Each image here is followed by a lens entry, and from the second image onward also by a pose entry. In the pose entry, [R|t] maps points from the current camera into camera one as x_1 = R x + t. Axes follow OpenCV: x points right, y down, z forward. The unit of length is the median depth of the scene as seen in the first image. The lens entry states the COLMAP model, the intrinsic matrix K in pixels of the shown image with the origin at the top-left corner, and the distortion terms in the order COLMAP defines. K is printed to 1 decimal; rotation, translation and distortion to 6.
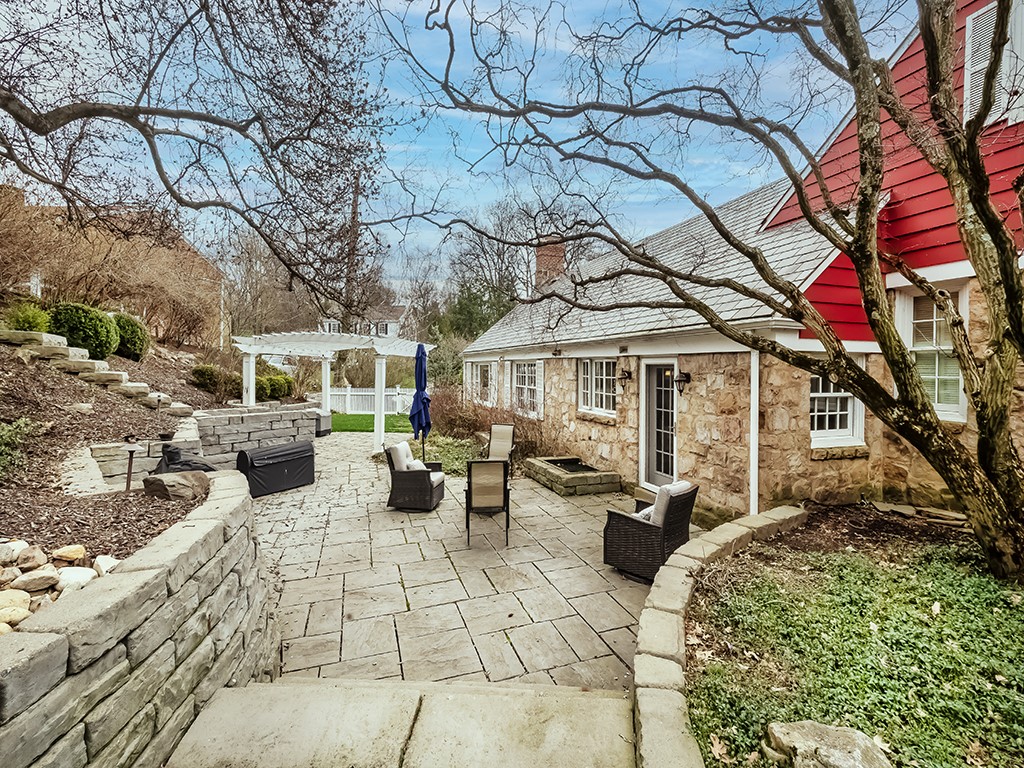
lens RADIAL K [[452.0, 0, 515.2], [0, 452.0, 370.6], [0, 0, 1]] dist [0.014088, -0.000563]
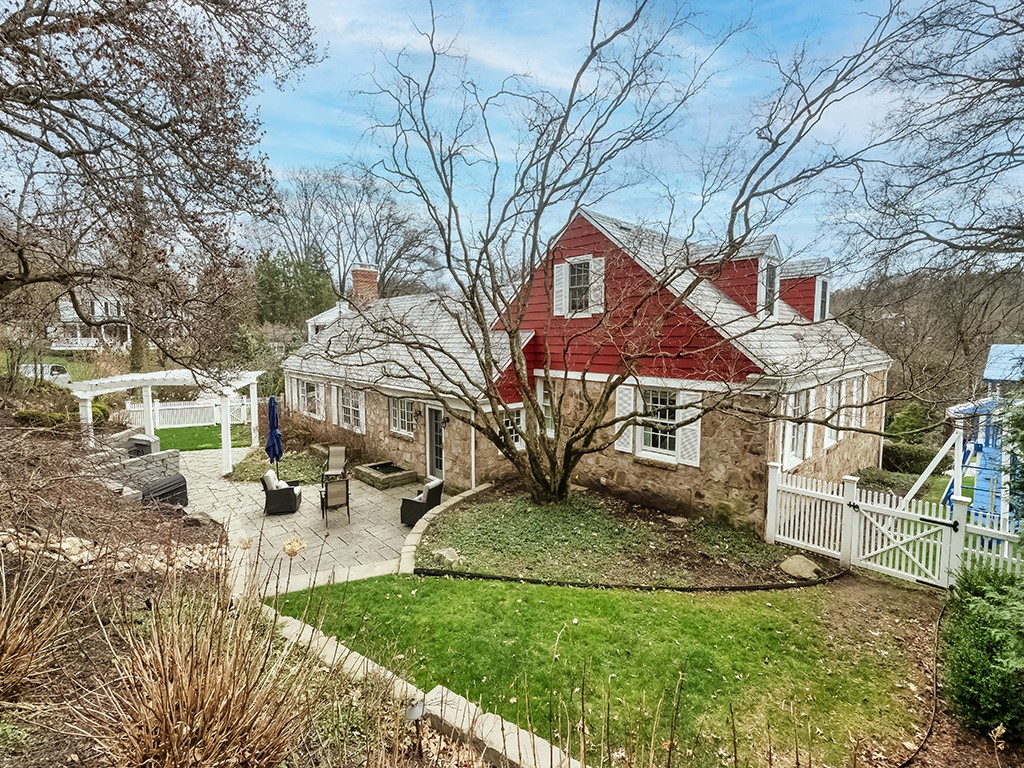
lens RADIAL K [[452.0, 0, 515.2], [0, 452.0, 370.6], [0, 0, 1]] dist [0.014088, -0.000563]
pose [[0.924165, -0.039249, 0.379973, -0.061552], [0.016785, 0.997919, 0.062255, -0.294952], [-0.381626, -0.051156, 0.922900, -0.808973]]
